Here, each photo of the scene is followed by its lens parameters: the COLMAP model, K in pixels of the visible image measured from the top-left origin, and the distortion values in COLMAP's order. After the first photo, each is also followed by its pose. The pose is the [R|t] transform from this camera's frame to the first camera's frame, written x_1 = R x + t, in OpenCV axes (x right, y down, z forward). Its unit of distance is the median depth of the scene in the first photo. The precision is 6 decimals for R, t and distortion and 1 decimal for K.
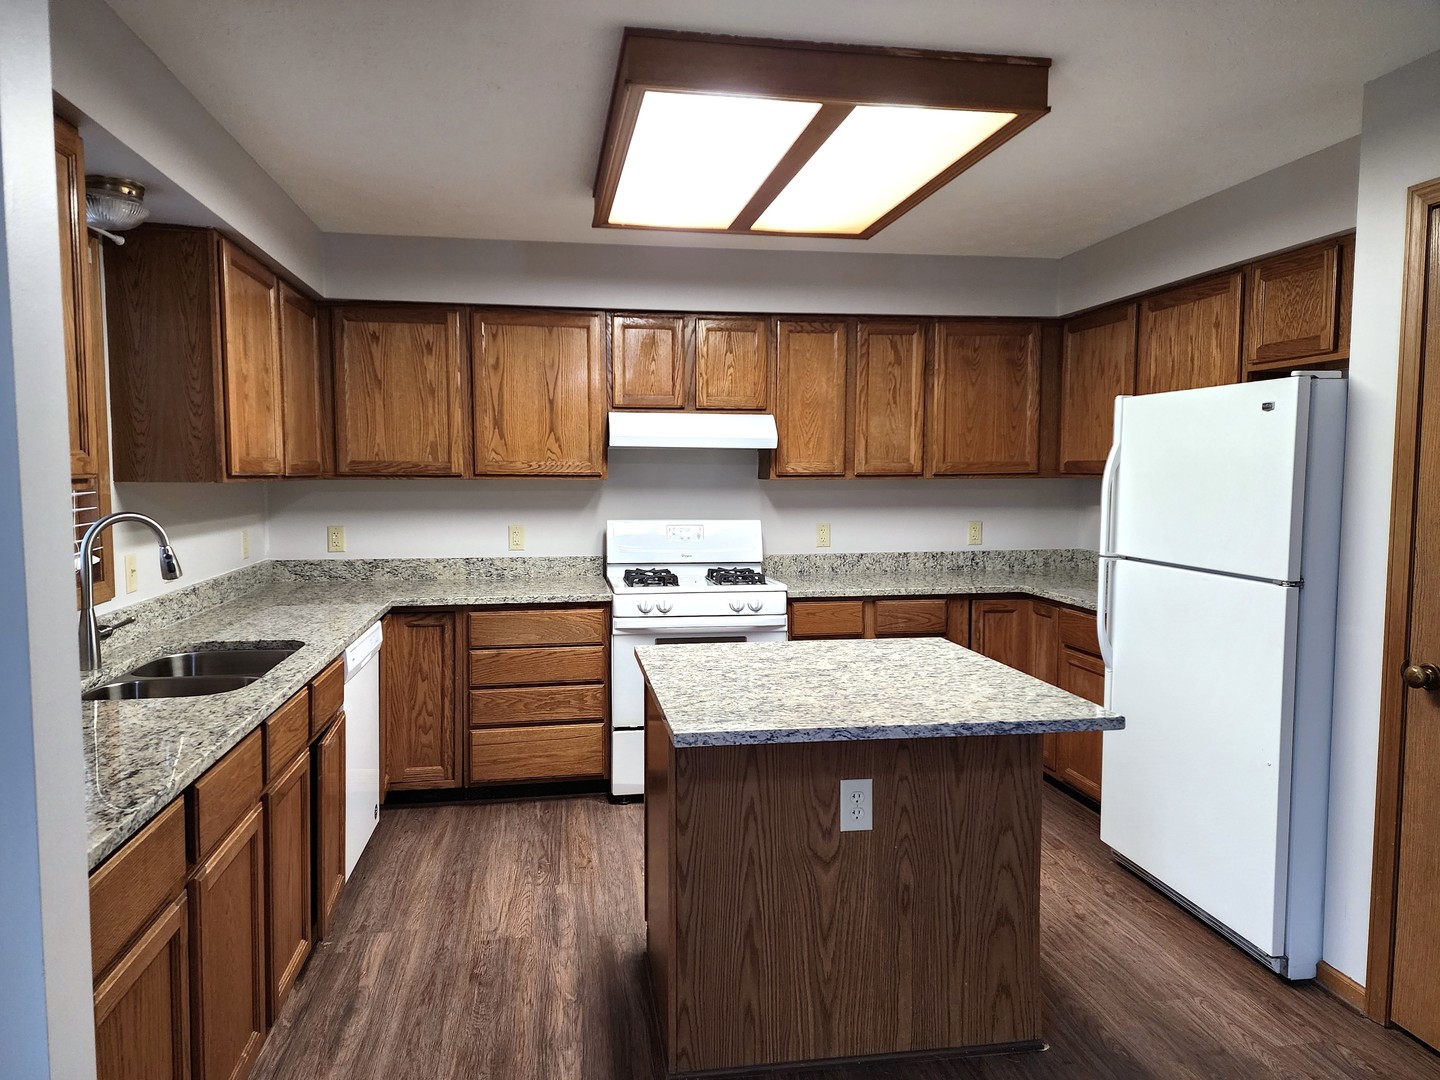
lens RADIAL K [[953.3, 0, 720.0], [0, 953.3, 540.0], [0, 0, 1]] dist [0.103842, -0.085631]
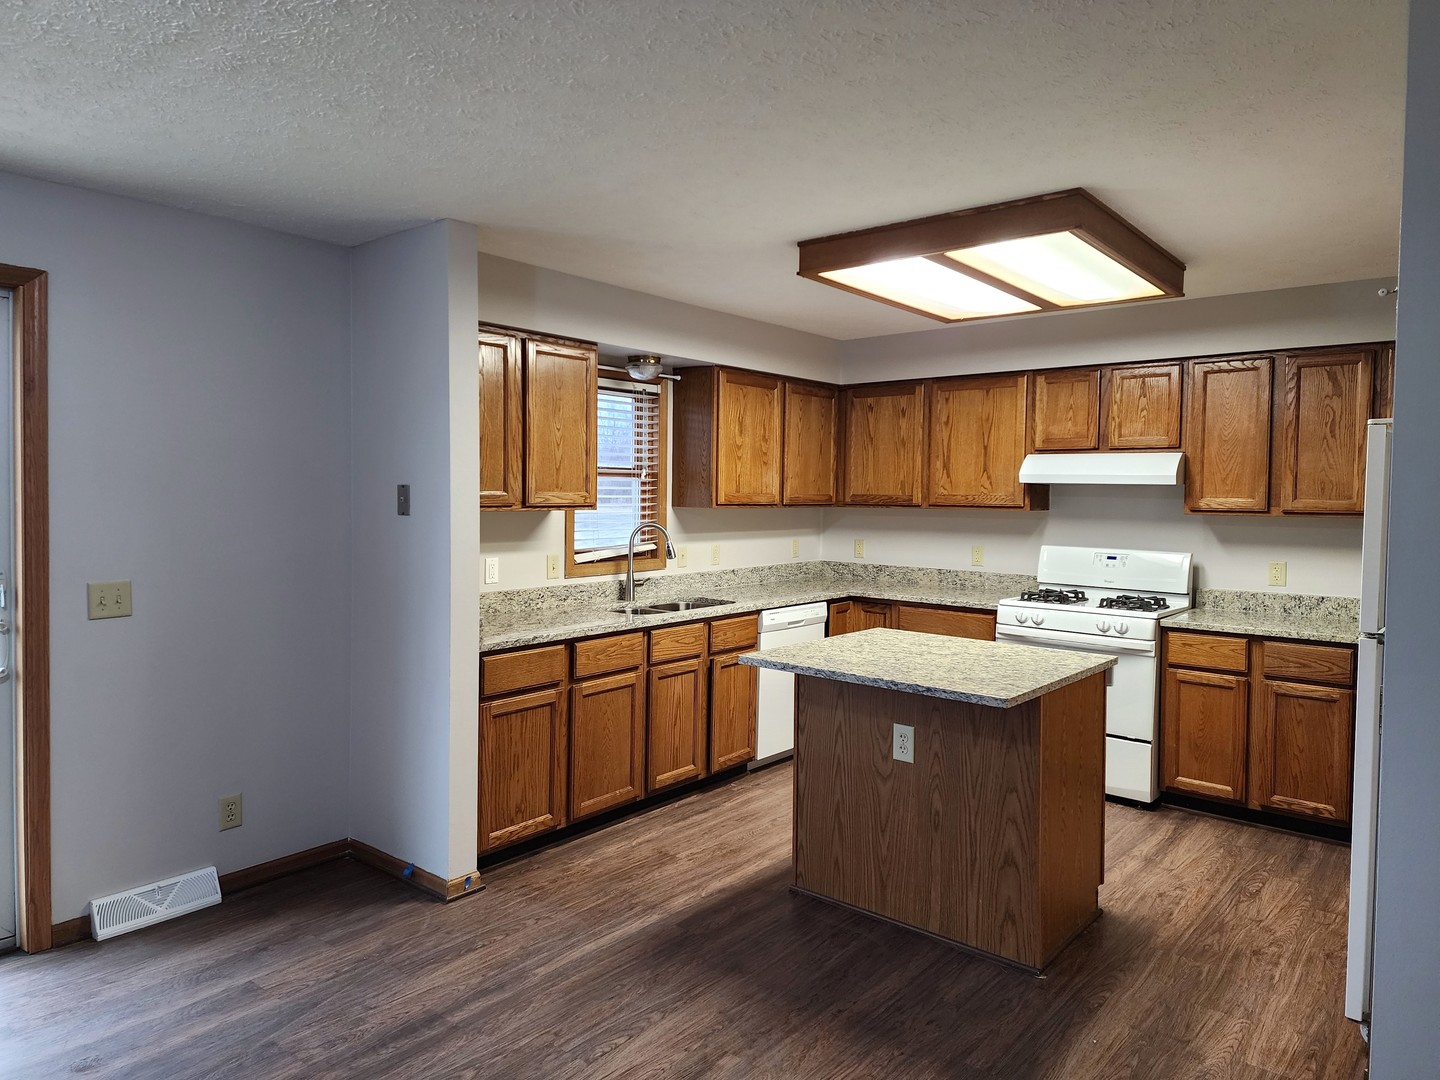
lens RADIAL K [[956.6, 0, 714.2], [0, 956.6, 525.1], [0, 0, 1]] dist [0.100466, -0.083061]
pose [[0.656557, 0.035160, -0.753457, 0.565896], [-0.065949, 0.997763, -0.010907, -0.006752], [0.751388, 0.056851, 0.657407, -0.092307]]
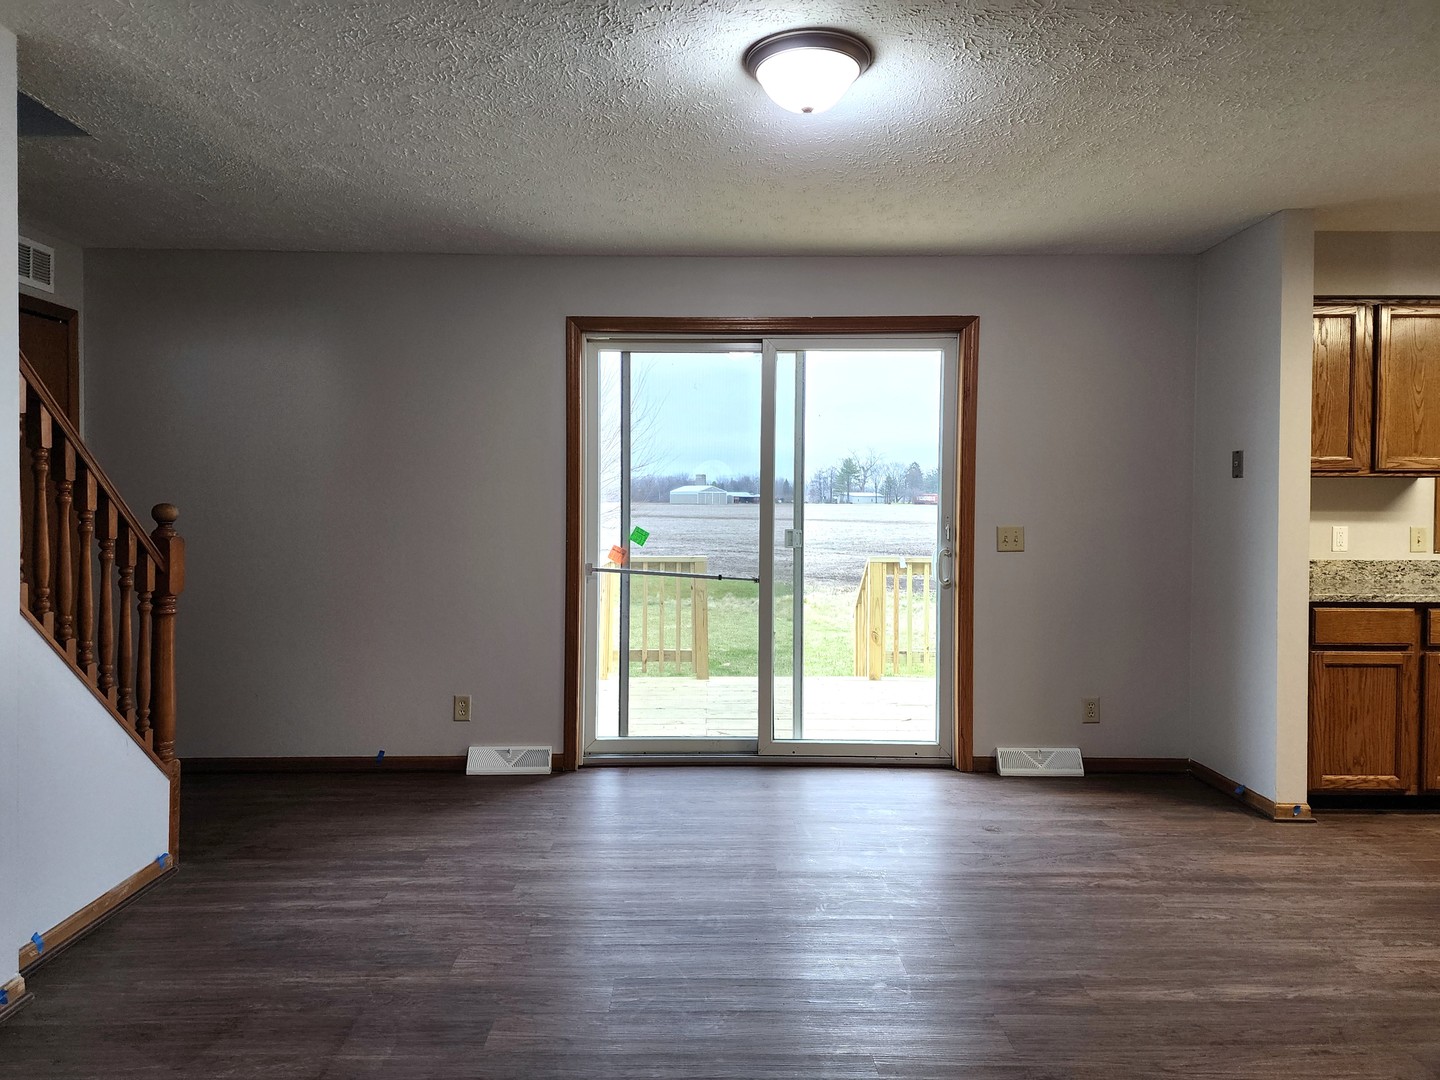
lens RADIAL K [[956.6, 0, 714.2], [0, 956.6, 525.1], [0, 0, 1]] dist [0.100466, -0.083061]
pose [[-0.141845, 0.022767, -0.989627, 0.788371], [-0.075379, 0.996584, 0.033731, 0.046285], [0.987015, 0.079382, -0.139644, -0.116102]]
